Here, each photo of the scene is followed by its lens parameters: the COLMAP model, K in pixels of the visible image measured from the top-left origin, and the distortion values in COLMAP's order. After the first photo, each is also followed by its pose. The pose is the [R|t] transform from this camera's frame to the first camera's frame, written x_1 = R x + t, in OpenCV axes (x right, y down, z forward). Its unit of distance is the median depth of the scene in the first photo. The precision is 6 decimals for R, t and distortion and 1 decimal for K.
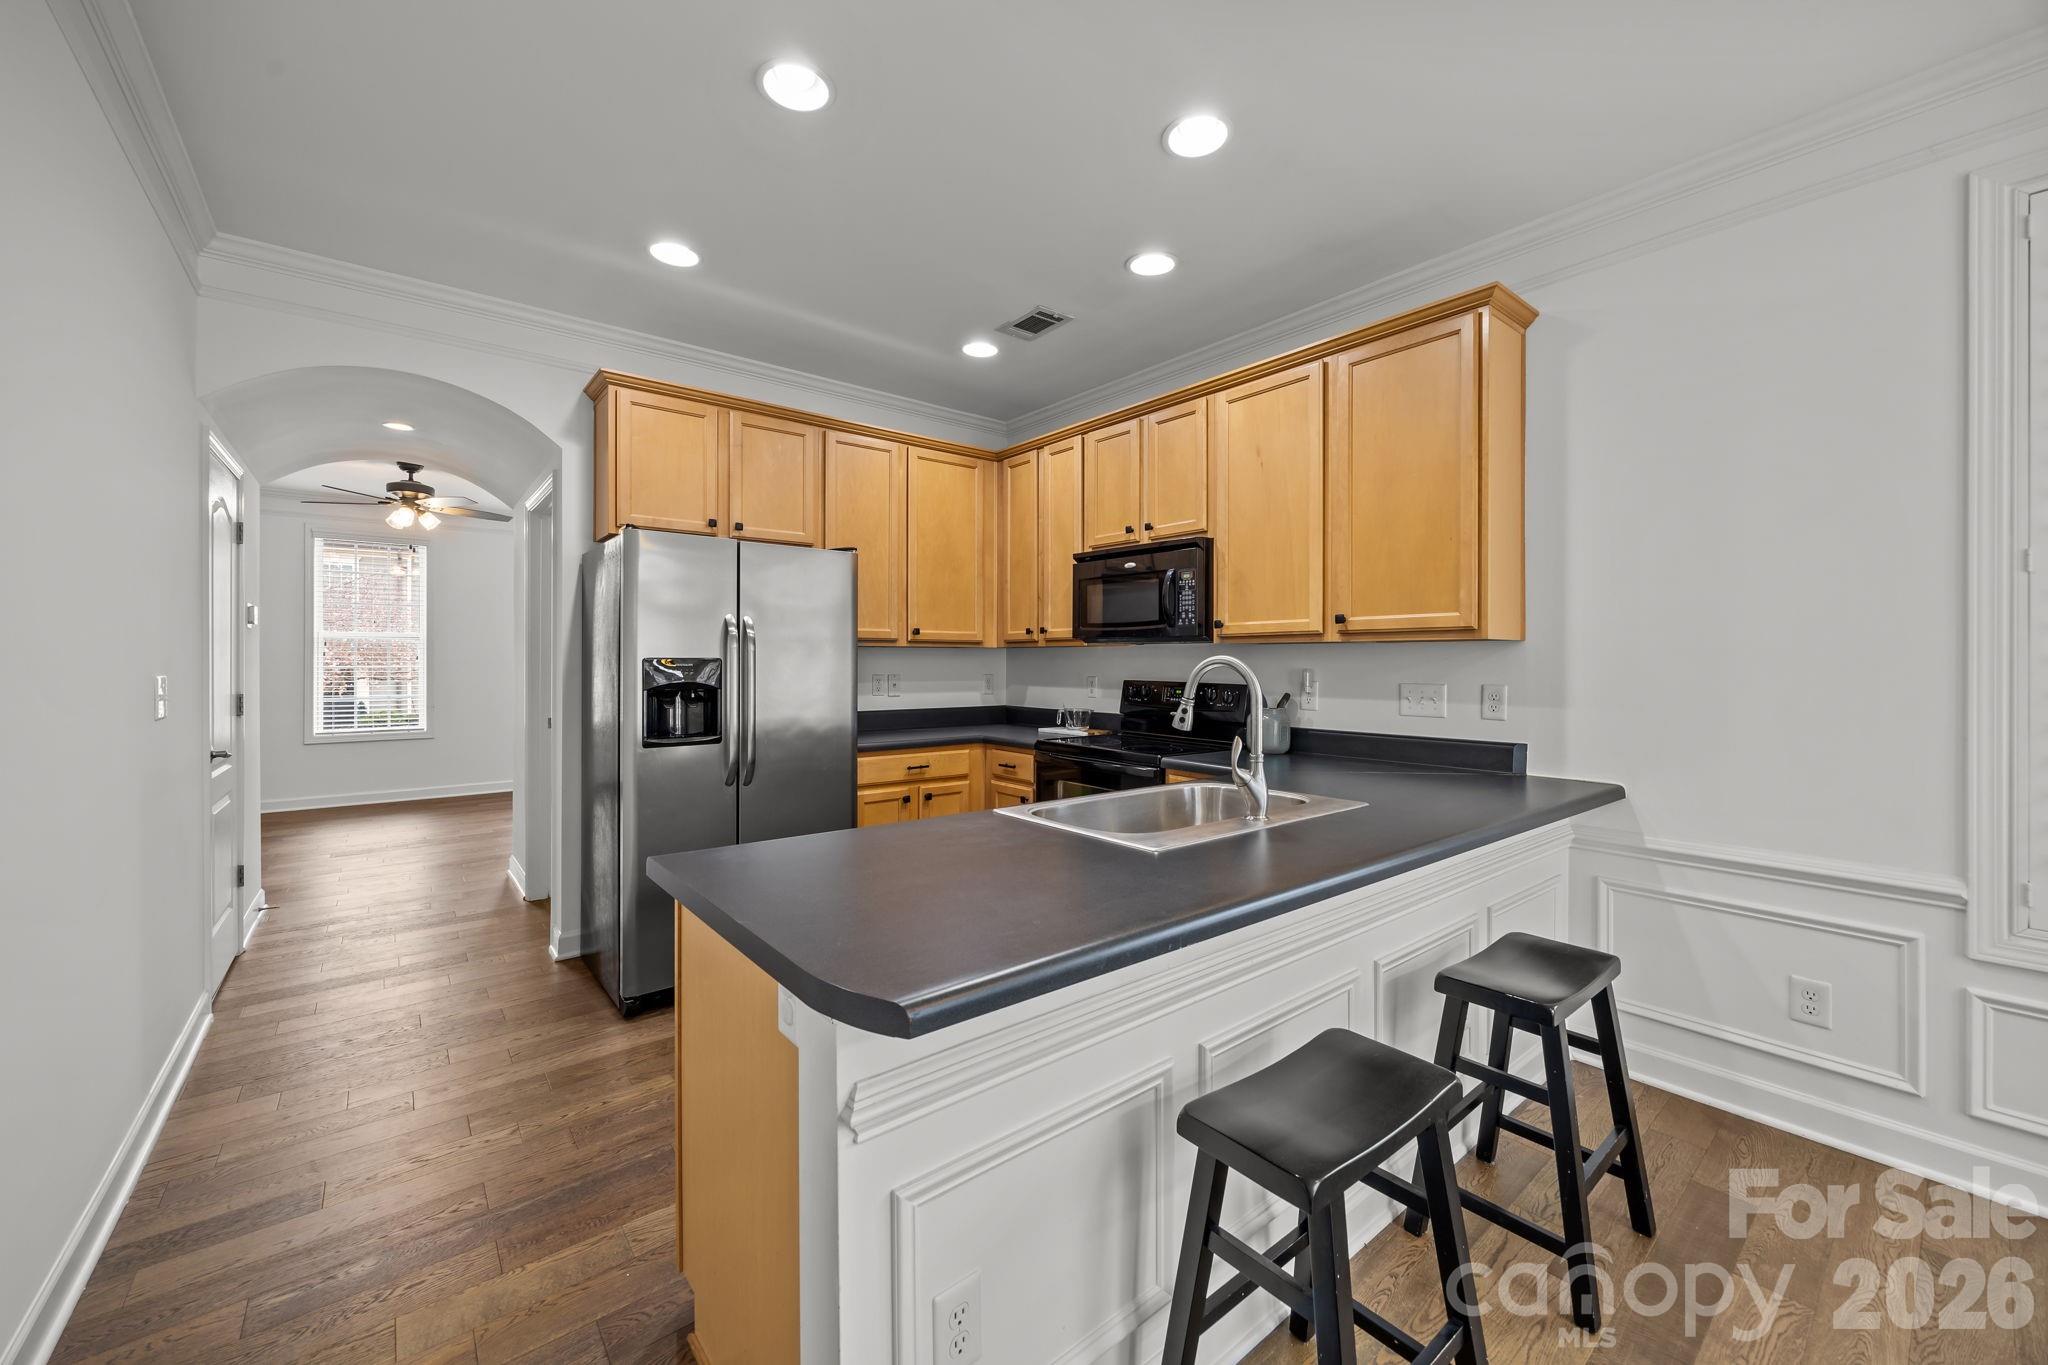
lens RADIAL K [[793.3, 0, 1020.8], [0, 793.3, 660.4], [0, 0, 1]] dist [0.001062, 0.000177]
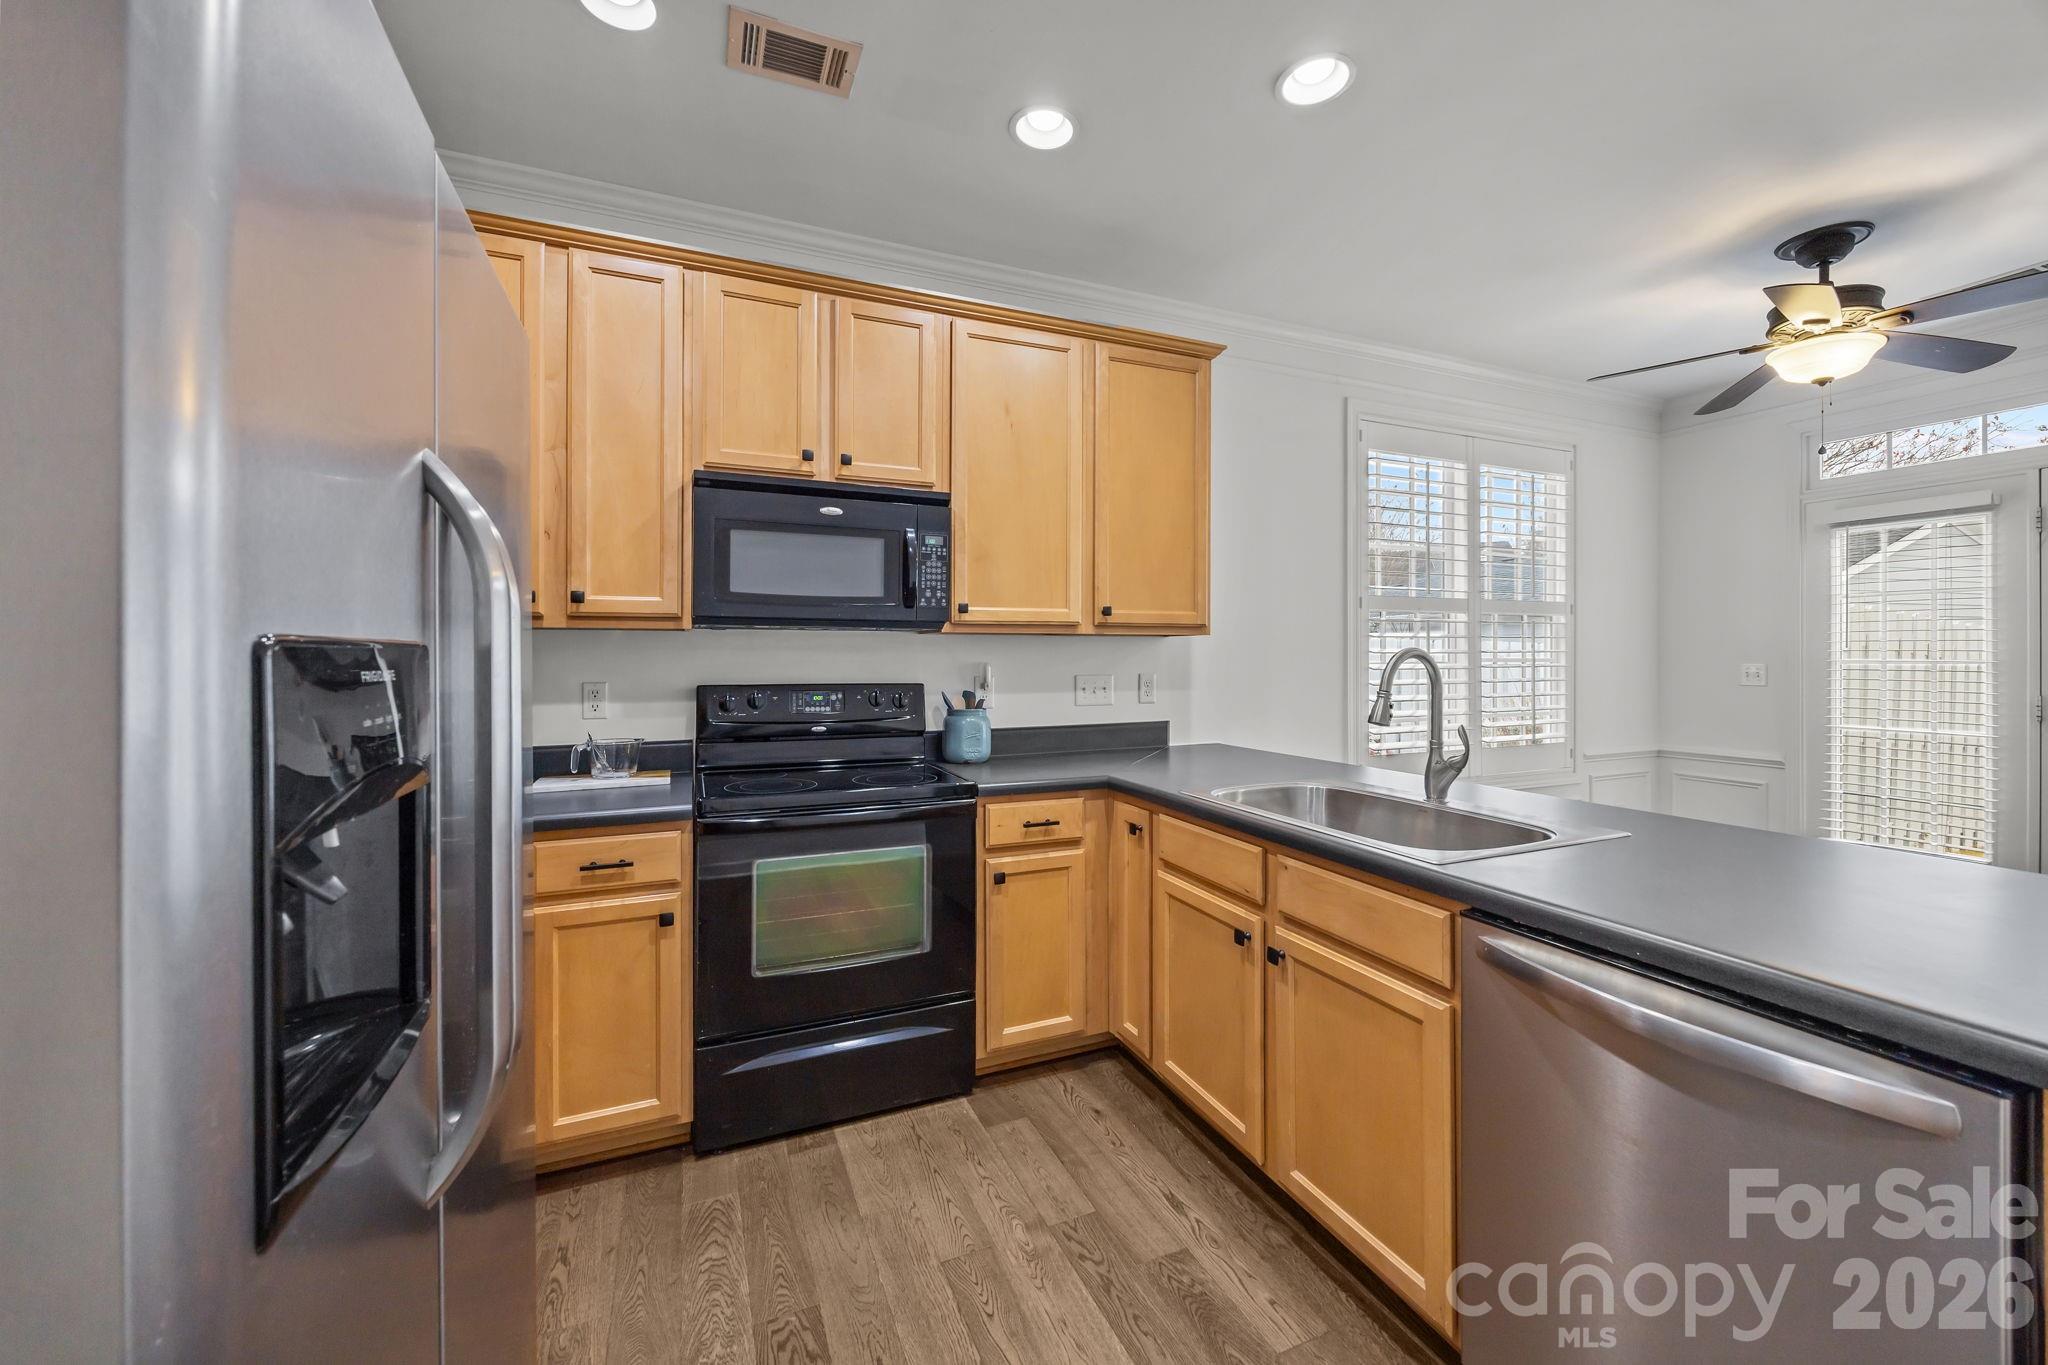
lens RADIAL K [[793.3, 0, 1020.8], [0, 793.3, 660.4], [0, 0, 1]] dist [0.001062, 0.000177]
pose [[0.272763, -0.007429, 0.962053, -0.475654], [0.003269, 0.999972, 0.006795, 0.001699], [-0.962076, 0.001292, 0.272780, 0.685067]]
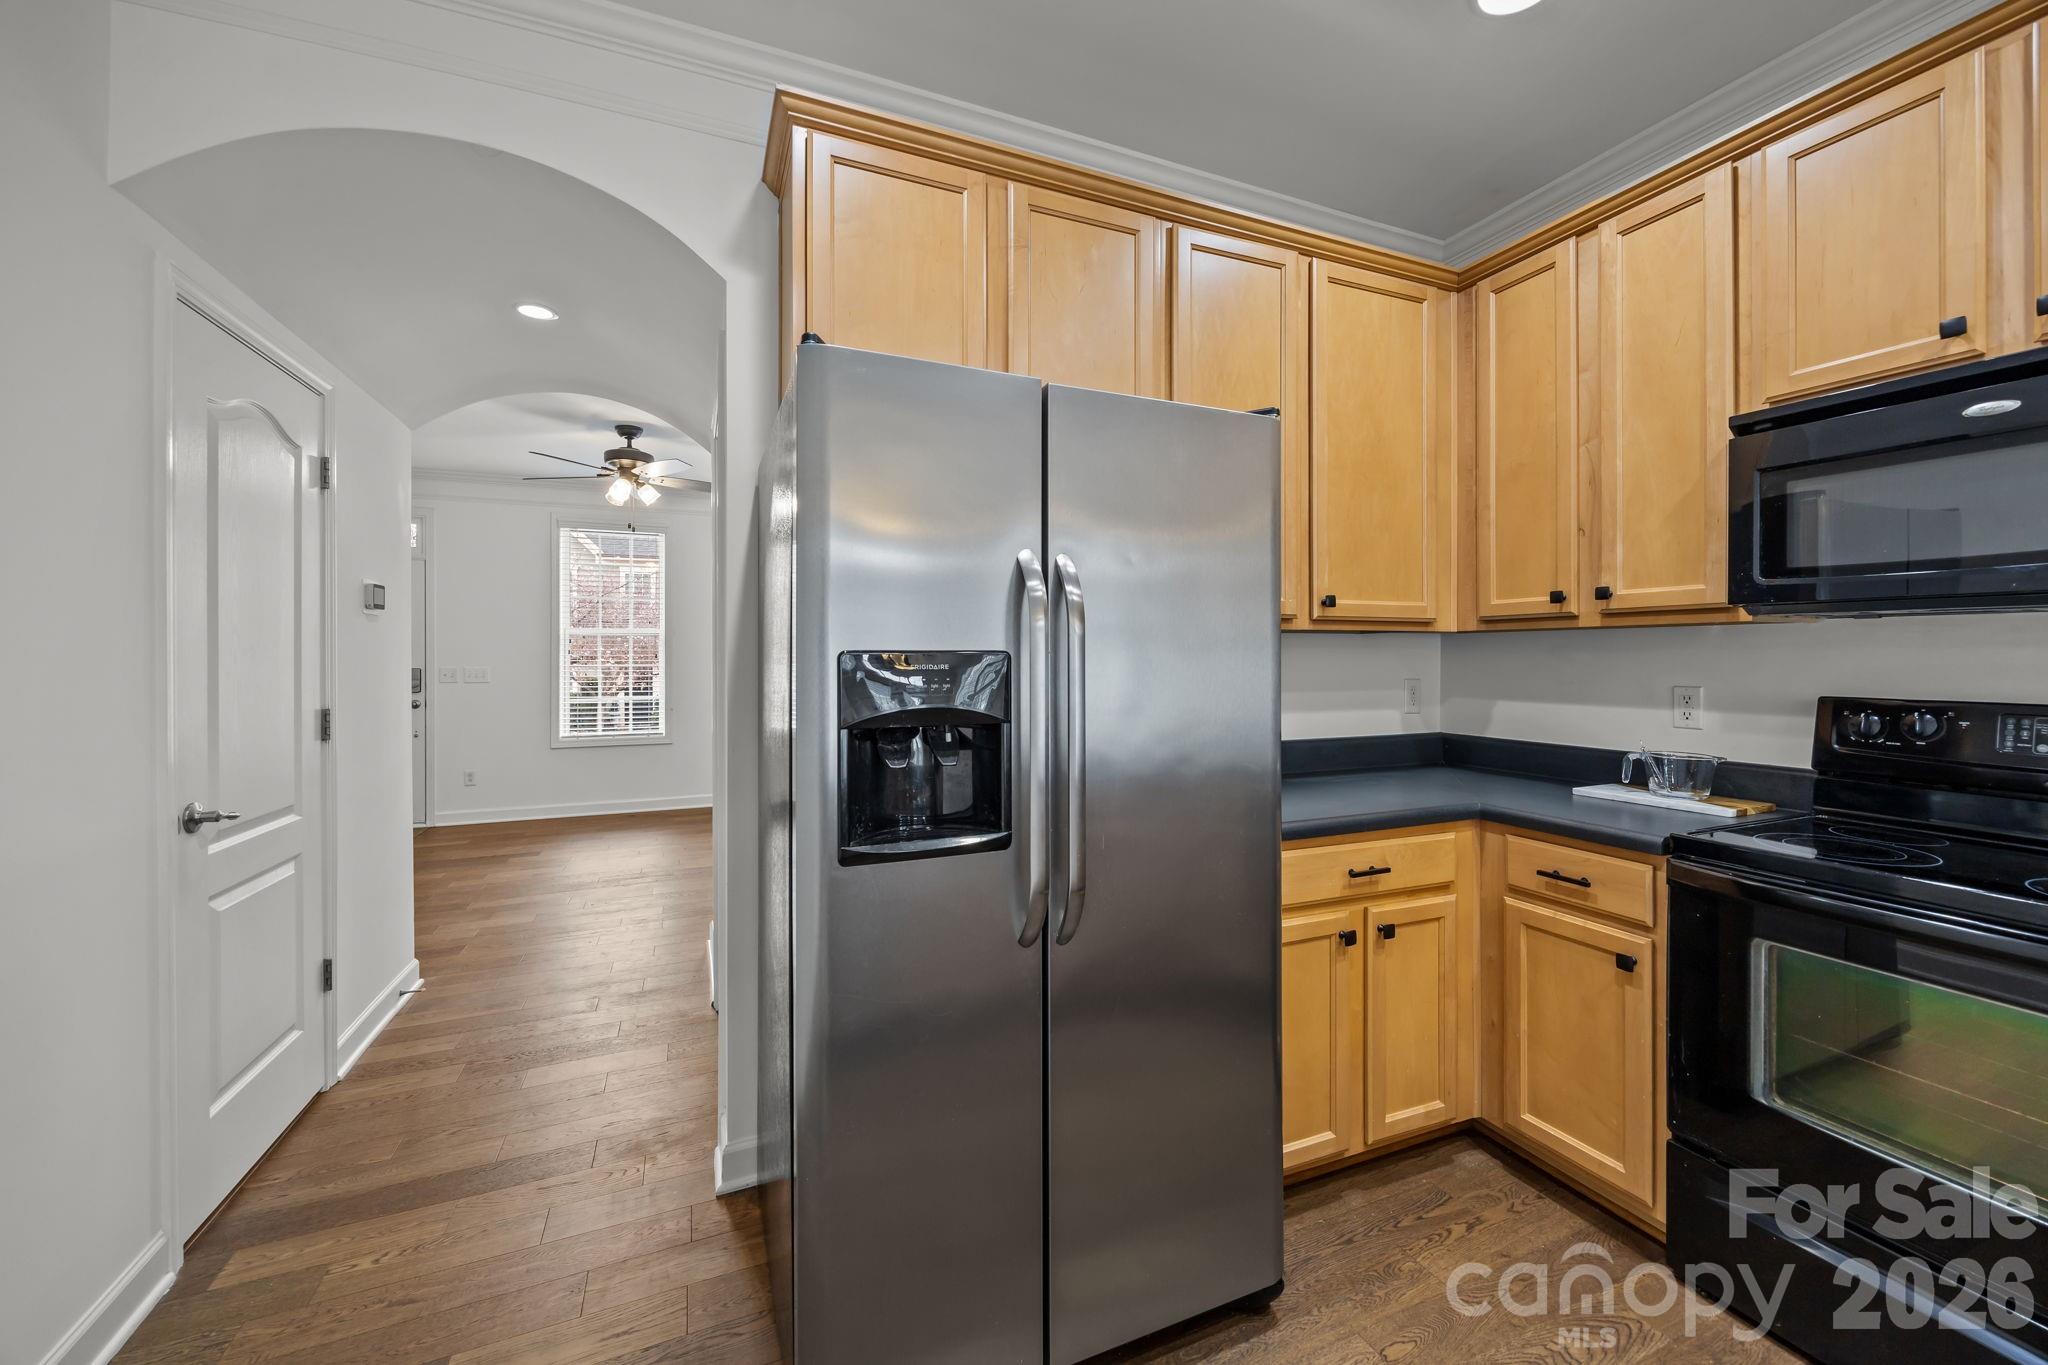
lens RADIAL K [[789.7, 0, 1023.4], [0, 789.7, 655.6], [0, 0, 1]] dist [-0.001785, -0.000163]
pose [[0.961524, -0.004076, -0.274692, -0.219767], [0.003545, 0.999991, -0.002429, 0.000775], [0.274700, 0.001362, 0.961529, 0.512576]]
